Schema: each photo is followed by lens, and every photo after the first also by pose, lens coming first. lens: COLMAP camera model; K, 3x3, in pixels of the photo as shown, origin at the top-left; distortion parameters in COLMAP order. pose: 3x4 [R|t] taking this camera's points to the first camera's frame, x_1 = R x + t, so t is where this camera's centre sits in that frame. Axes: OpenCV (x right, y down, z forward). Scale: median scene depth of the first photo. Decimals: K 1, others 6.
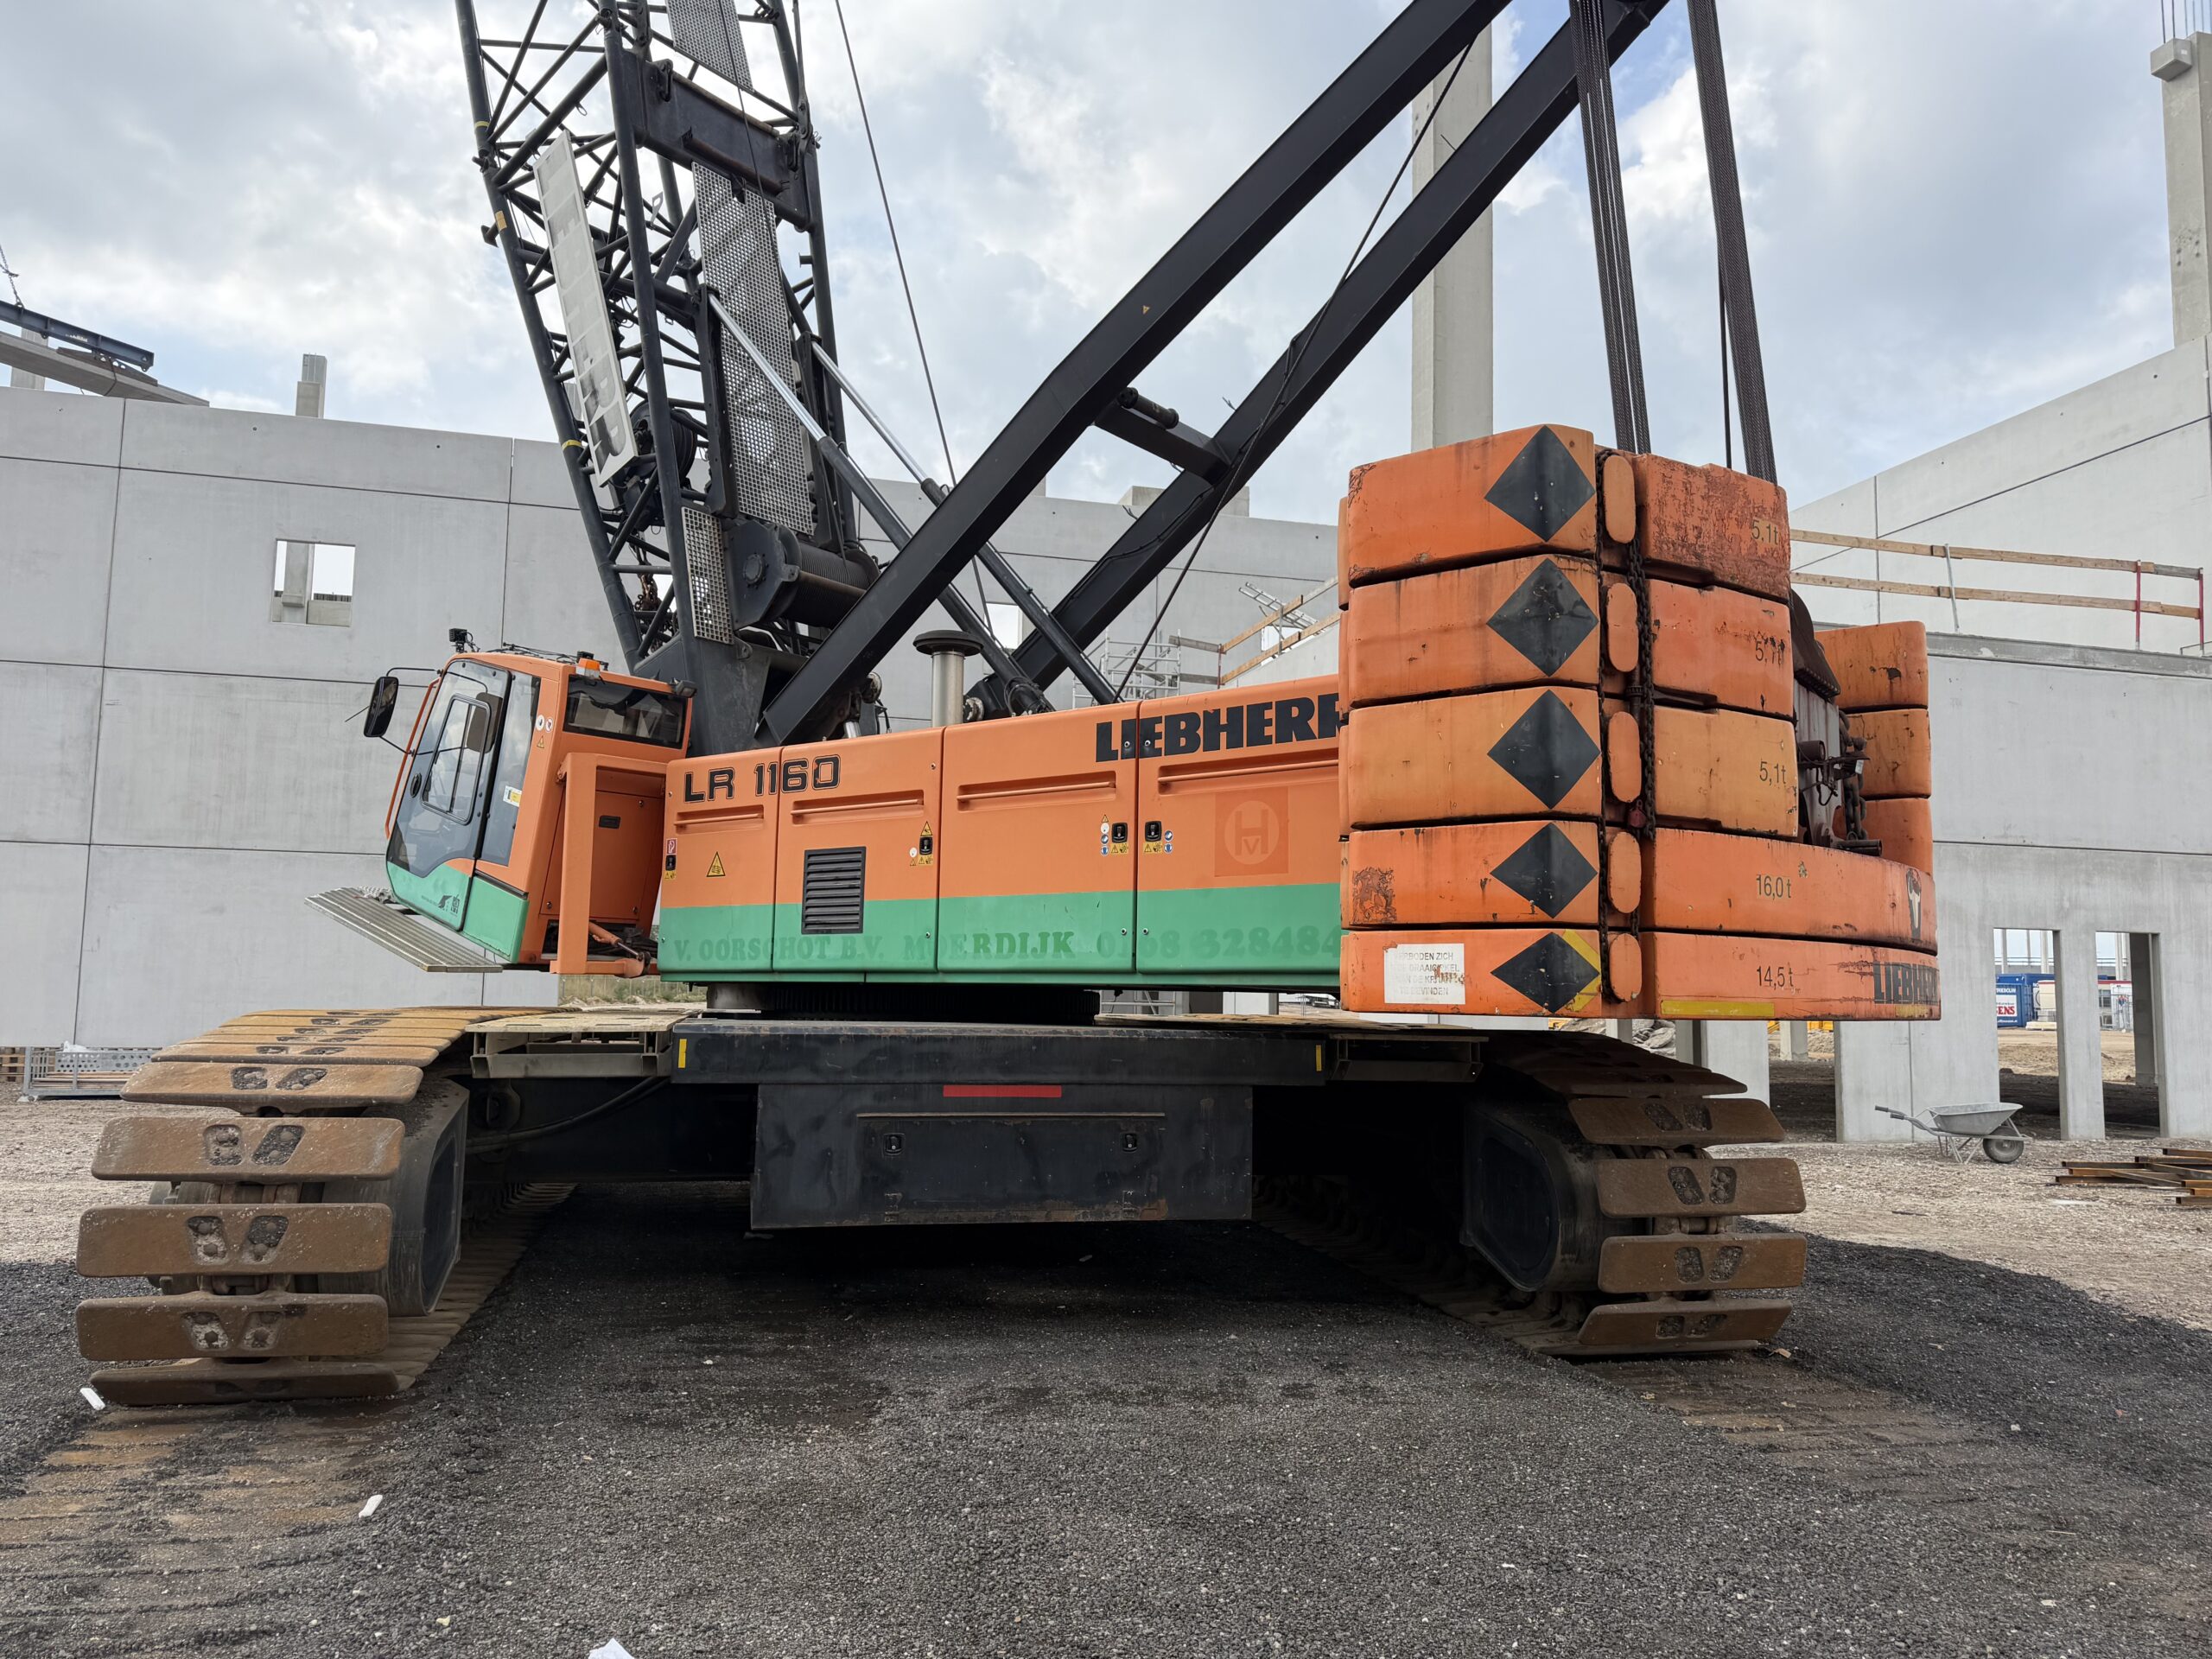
lens RADIAL K [[1518.6, 0, 1118.9], [0, 1518.6, 834.0], [0, 0, 1]] dist [0.084992, -0.115650]
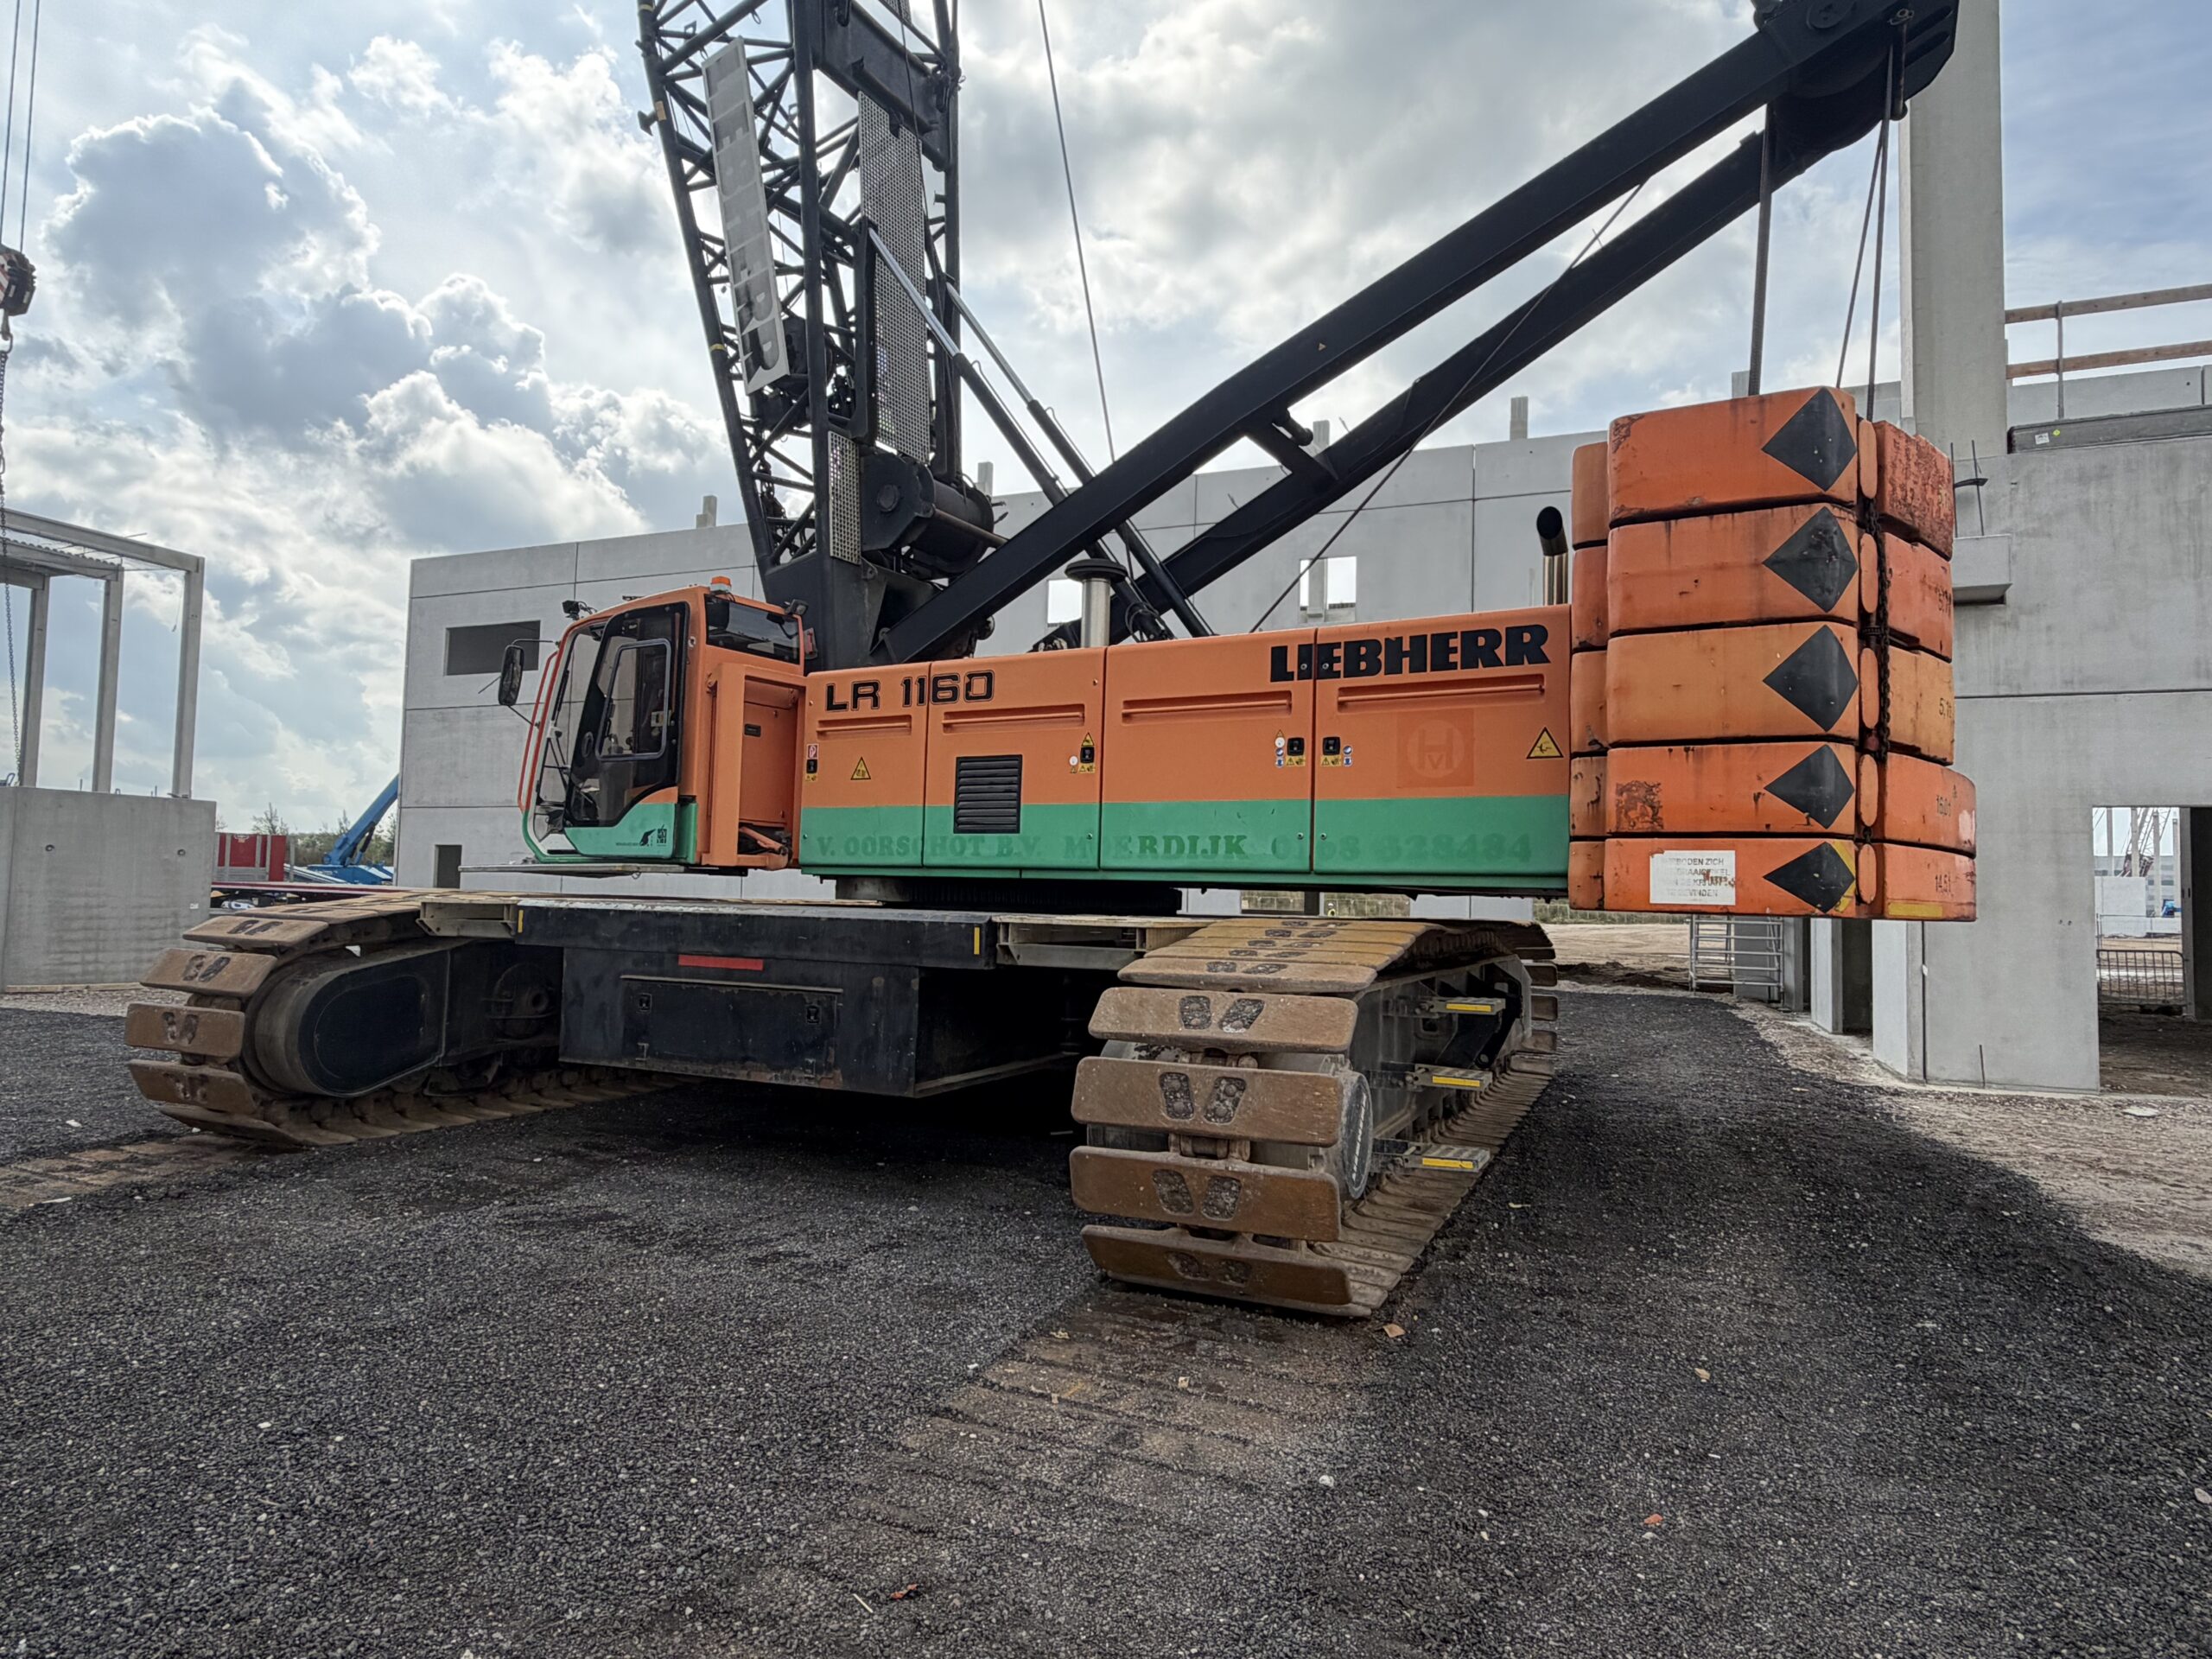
lens RADIAL K [[1288.1, 0, 1071.3], [0, 1288.1, 827.5], [0, 0, 1]] dist [-0.016869, 0.001847]
pose [[0.995660, 0.019051, 0.091093, -0.242470], [-0.023981, 0.998289, 0.053338, 0.011537], [-0.089921, -0.055291, 0.994413, 0.078117]]
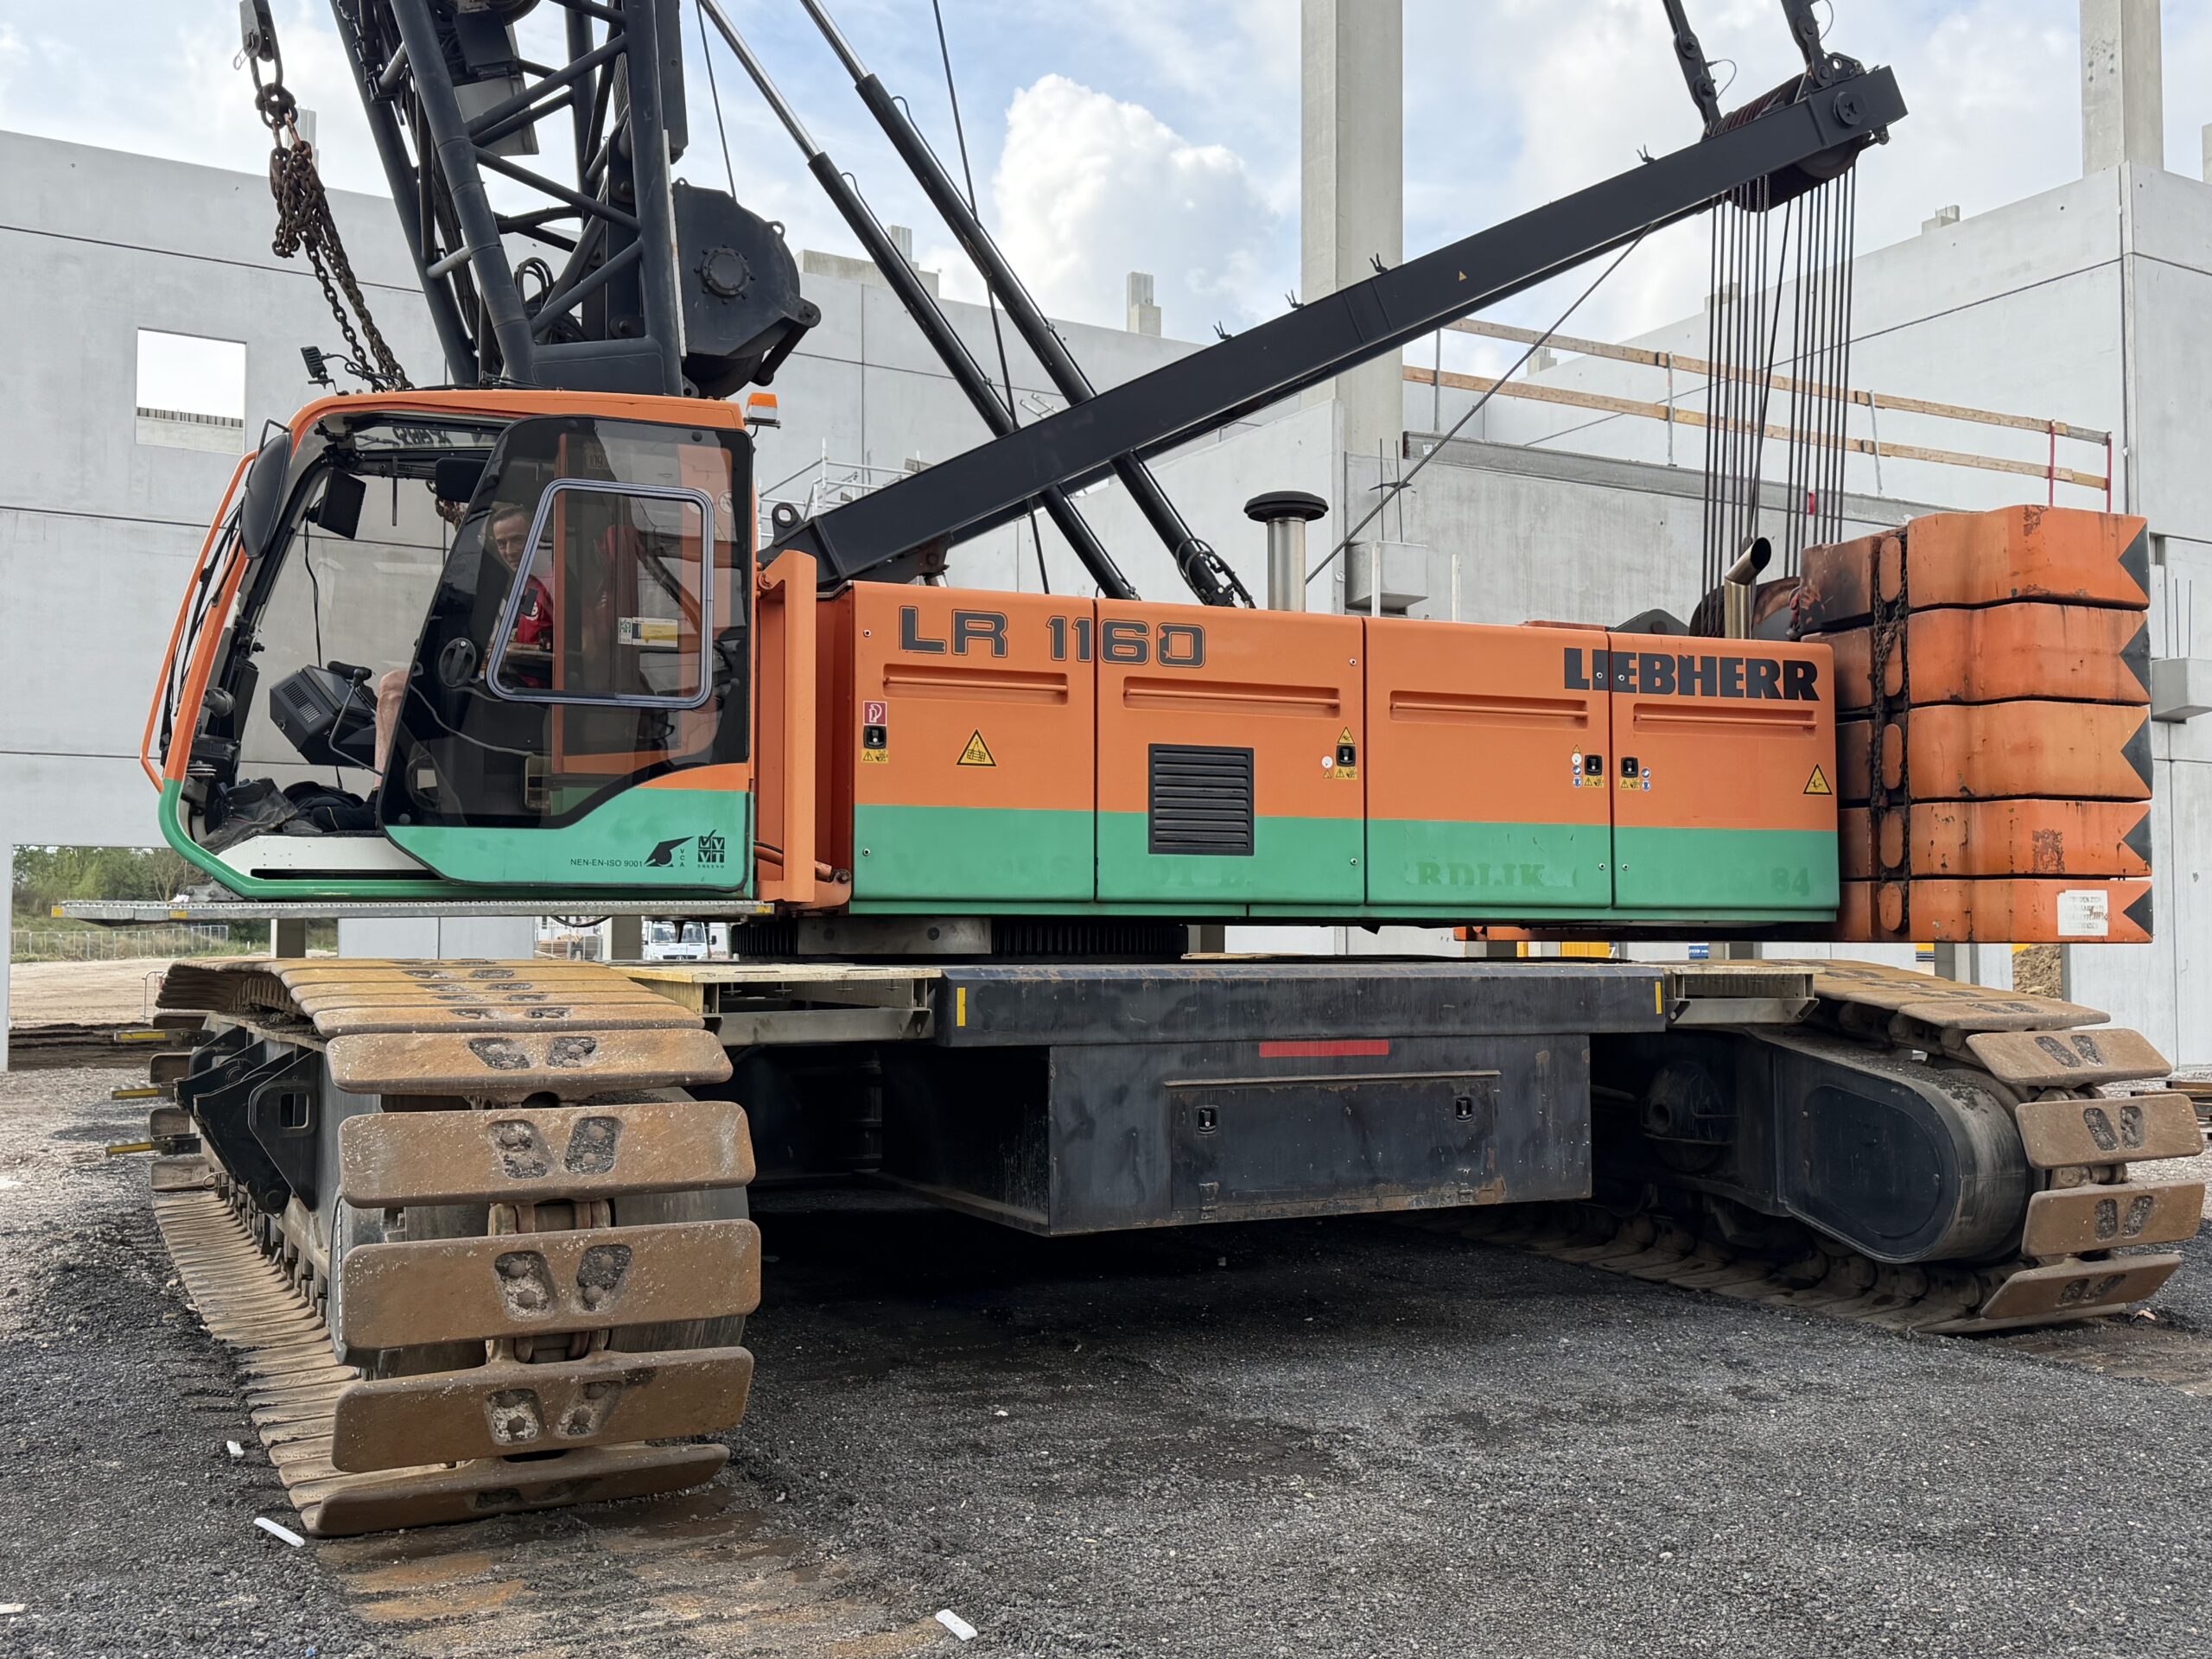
lens RADIAL K [[2067.5, 0, 1094.7], [0, 2067.5, 843.3], [0, 0, 1]] dist [0.161221, -0.380499]
pose [[0.525215, 0.029389, 0.850462, -1.287758], [-0.085650, 0.996154, 0.018471, 0.051113], [-0.846648, -0.082544, 0.525713, 0.552819]]
